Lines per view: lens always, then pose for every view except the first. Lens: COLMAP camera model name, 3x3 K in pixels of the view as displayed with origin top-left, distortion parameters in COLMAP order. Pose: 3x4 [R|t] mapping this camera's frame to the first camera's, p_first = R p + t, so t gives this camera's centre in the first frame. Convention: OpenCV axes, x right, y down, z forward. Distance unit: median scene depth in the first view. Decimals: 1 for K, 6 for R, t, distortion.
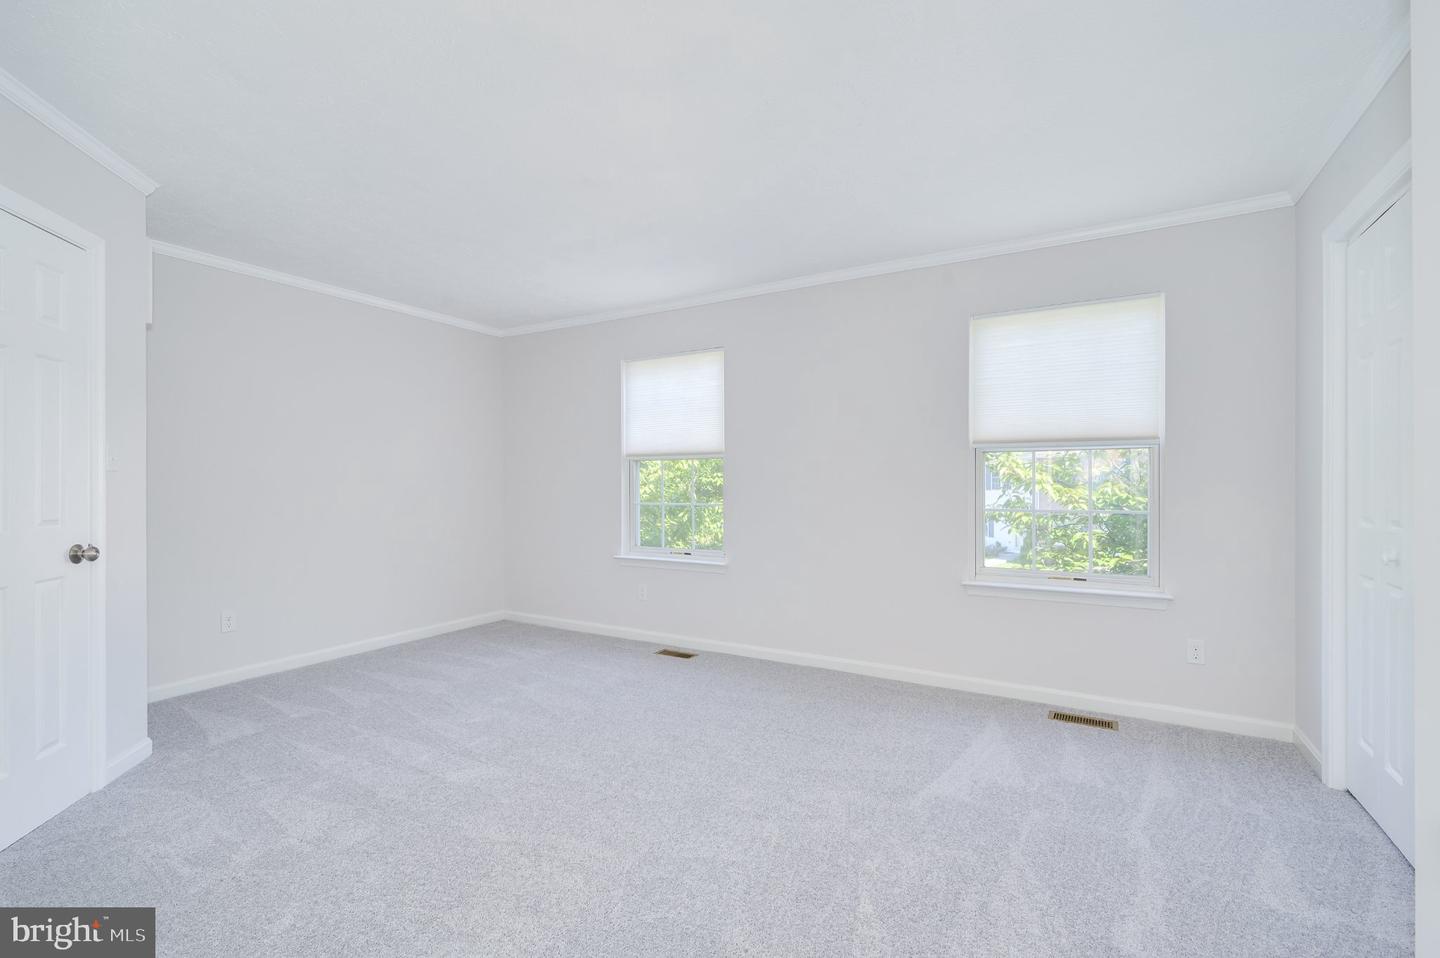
lens RADIAL K [[643.4, 0, 724.5], [0, 643.4, 486.8], [0, 0, 1]] dist [0.003483, -0.002568]
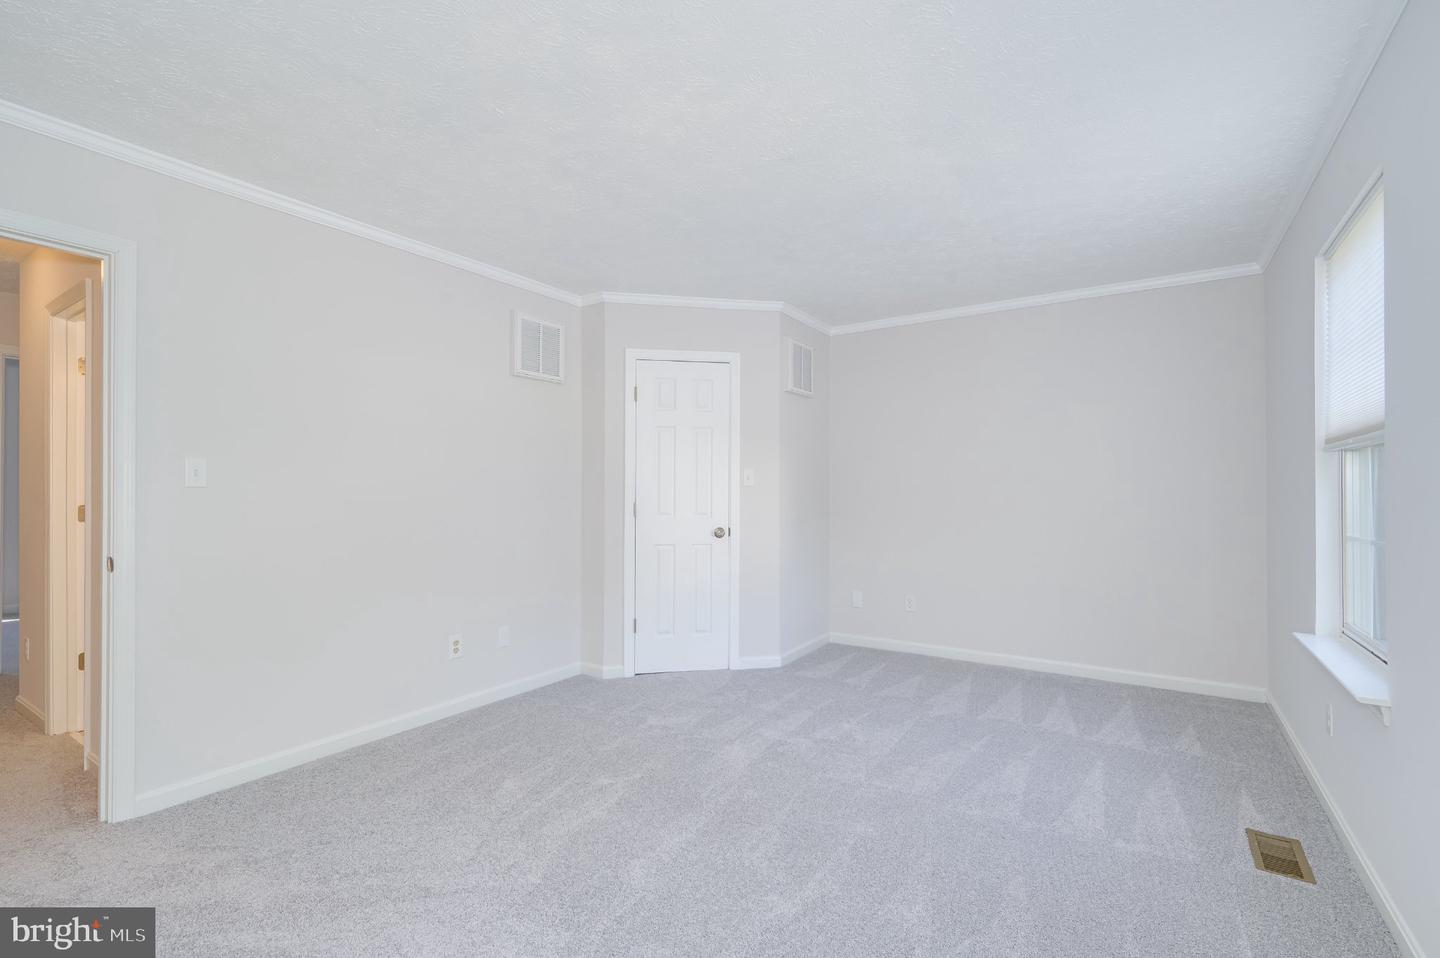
lens RADIAL K [[643.4, 0, 720.3], [0, 643.4, 487.5], [0, 0, 1]] dist [0.003483, -0.002568]
pose [[-0.076749, -0.001930, -0.997049, 0.537860], [-0.002389, 0.999996, -0.001752, -0.010701], [0.997048, 0.002247, -0.076753, 0.781568]]
